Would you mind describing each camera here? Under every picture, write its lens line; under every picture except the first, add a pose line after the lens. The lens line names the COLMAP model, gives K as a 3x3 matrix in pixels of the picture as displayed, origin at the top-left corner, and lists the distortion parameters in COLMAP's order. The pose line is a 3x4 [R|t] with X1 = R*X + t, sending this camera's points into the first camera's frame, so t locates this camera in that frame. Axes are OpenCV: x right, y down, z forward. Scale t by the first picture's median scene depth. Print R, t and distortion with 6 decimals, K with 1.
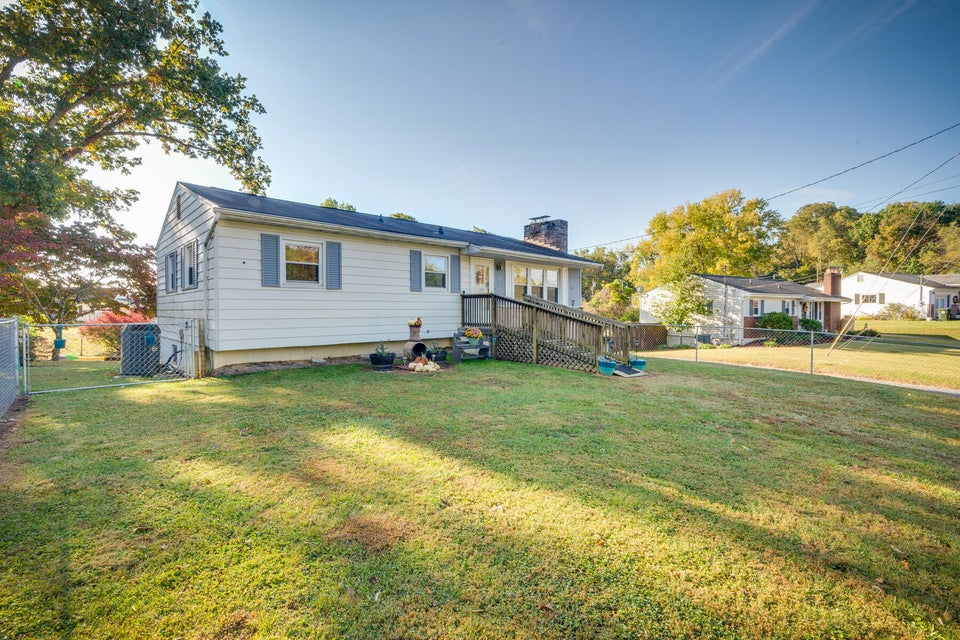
lens RADIAL K [[451.7, 0, 480.0], [0, 451.7, 320.0], [0, 0, 1]] dist [-0.001140, -0.000386]
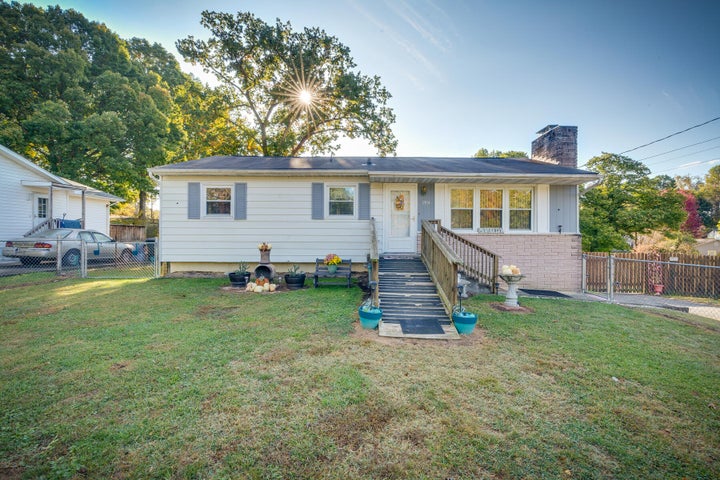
lens RADIAL K [[338.1, 0, 360.0], [0, 338.1, 240.0], [0, 0, 1]] dist [-0.000918, -0.000072]
pose [[0.717951, 0.012975, -0.695973, 0.481952], [-0.021773, 0.999756, -0.003822, -0.011262], [0.695753, 0.017897, 0.718058, 0.447573]]
